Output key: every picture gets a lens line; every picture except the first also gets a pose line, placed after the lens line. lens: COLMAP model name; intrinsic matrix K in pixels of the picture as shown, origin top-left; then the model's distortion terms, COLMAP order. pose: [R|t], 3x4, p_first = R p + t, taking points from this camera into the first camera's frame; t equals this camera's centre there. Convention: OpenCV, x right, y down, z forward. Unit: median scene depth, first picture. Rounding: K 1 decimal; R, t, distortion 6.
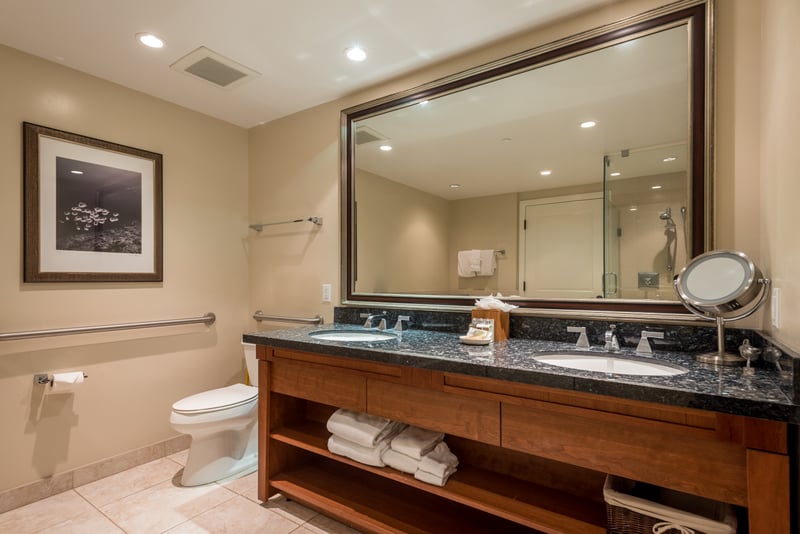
lens RADIAL K [[400.0, 0, 399.4], [0, 400.0, 277.5], [0, 0, 1]] dist [0.004500, 0.000210]
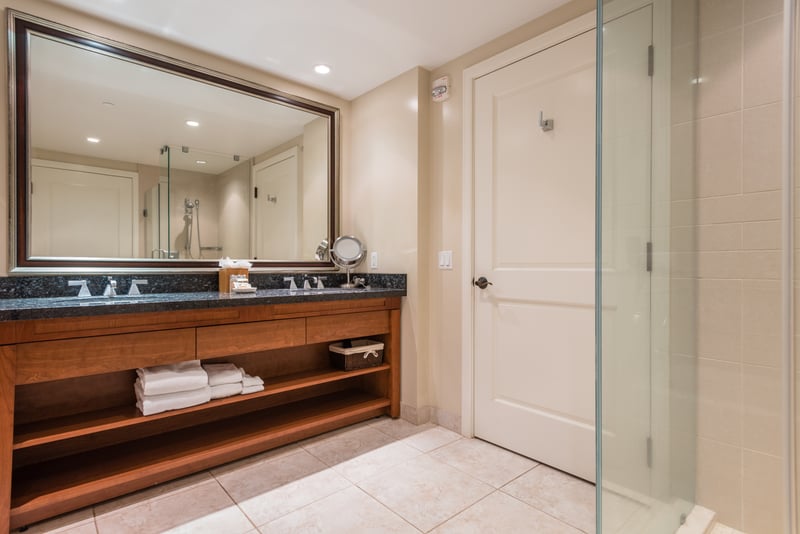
lens RADIAL K [[415.1, 0, 400.0], [0, 415.1, 267.0], [0, 0, 1]] dist [0.021587, -0.001210]
pose [[0.234430, -0.001753, 0.972131, -1.014584], [-0.004880, 0.999984, 0.002980, 0.070645], [-0.972121, -0.005443, 0.234418, 0.164843]]
